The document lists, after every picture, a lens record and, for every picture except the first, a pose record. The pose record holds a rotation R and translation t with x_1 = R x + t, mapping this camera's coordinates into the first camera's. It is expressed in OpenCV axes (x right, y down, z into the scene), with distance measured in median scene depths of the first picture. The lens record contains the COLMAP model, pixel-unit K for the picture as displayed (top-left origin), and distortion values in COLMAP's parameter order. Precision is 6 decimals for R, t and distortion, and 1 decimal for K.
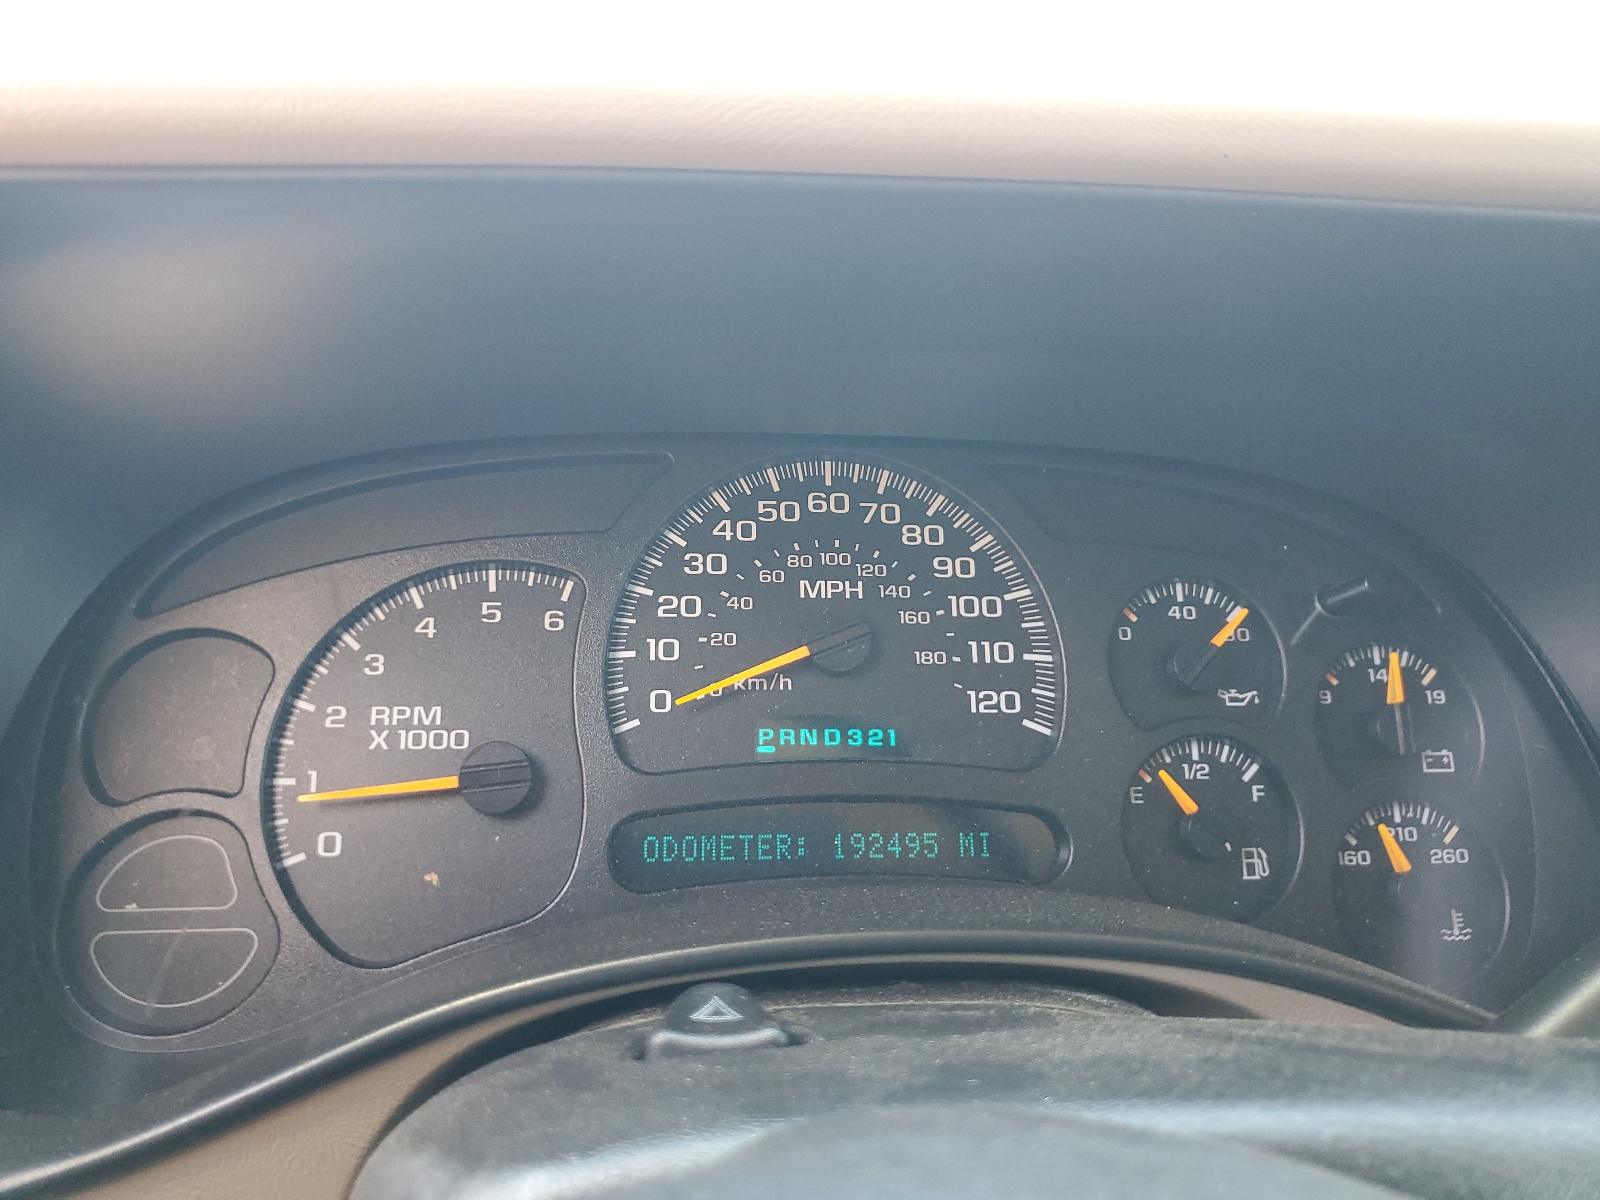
lens RADIAL K [[1201.8, 0, 802.3], [0, 1201.8, 600.5], [0, 0, 1]] dist [-0.000984, -0.000943]
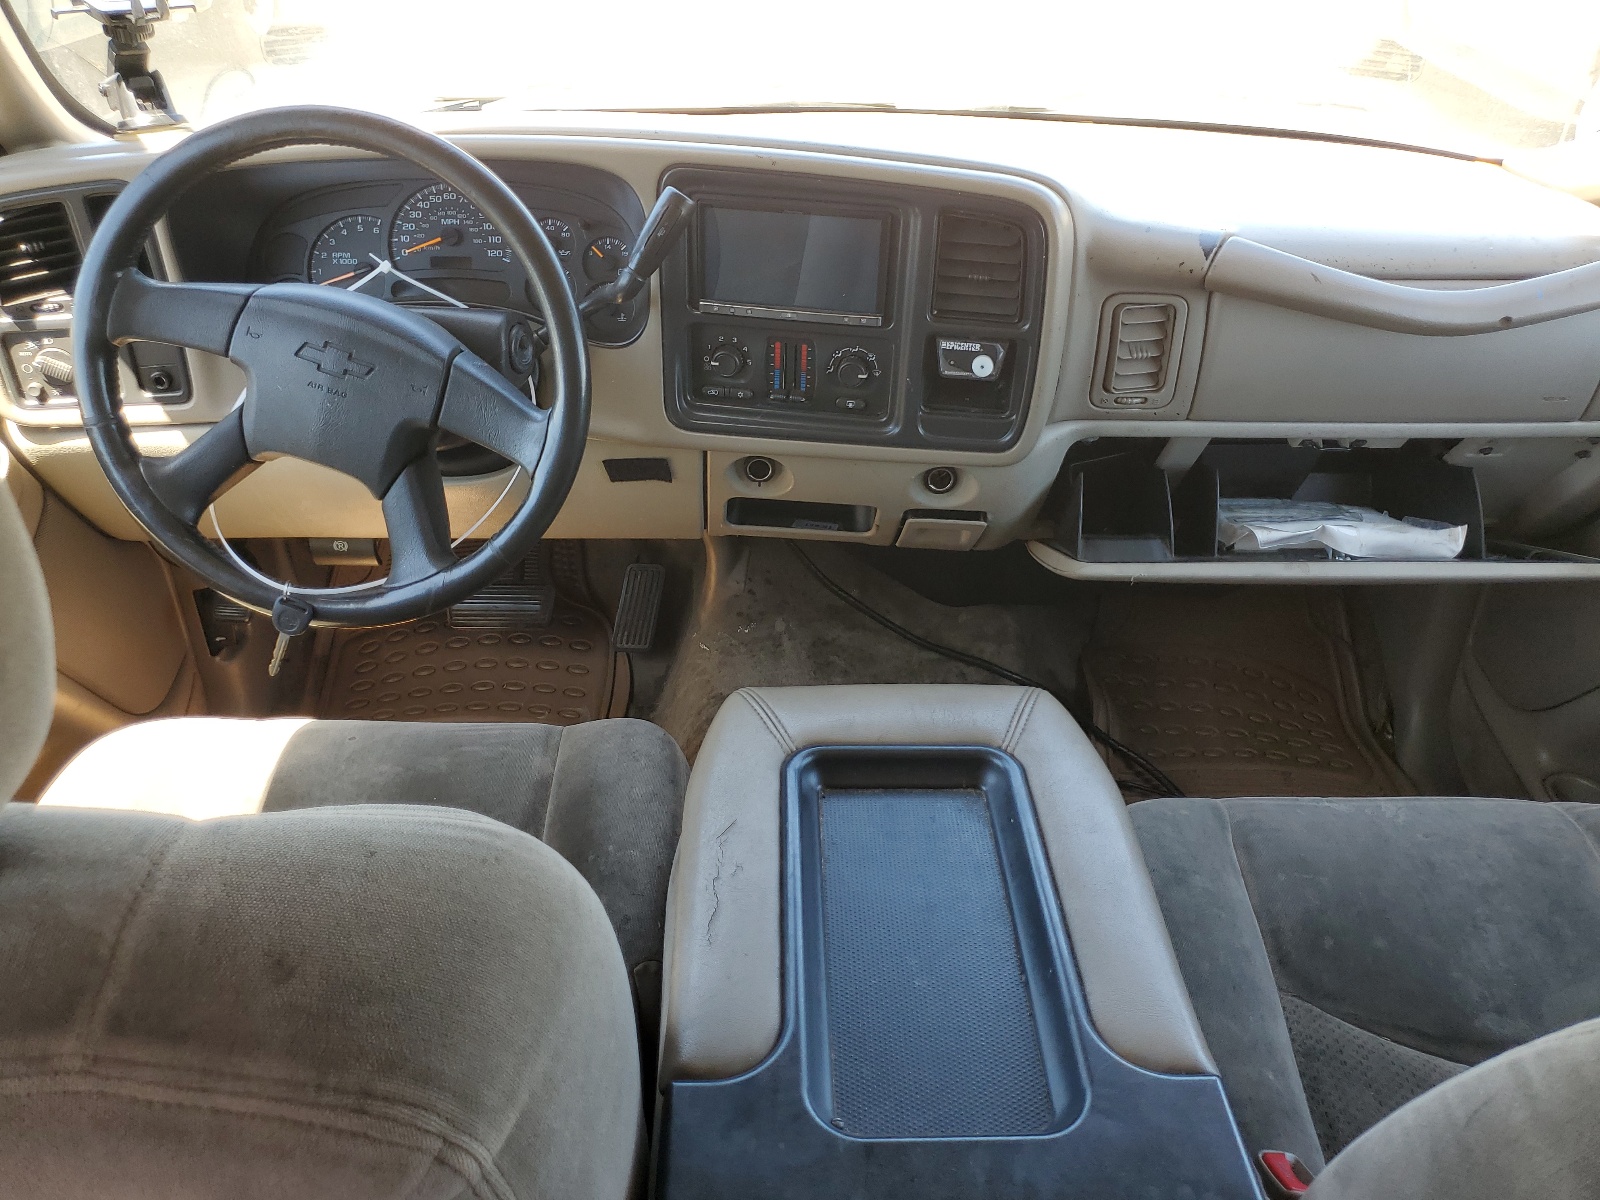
lens RADIAL K [[1201.8, 0, 798.6], [0, 1201.8, 602.4], [0, 0, 1]] dist [-0.000984, -0.000943]
pose [[0.998518, 0.026658, -0.047449, 1.333950], [-0.007358, 0.929943, 0.367630, -0.293880], [0.053925, -0.366736, 0.928761, -2.893980]]
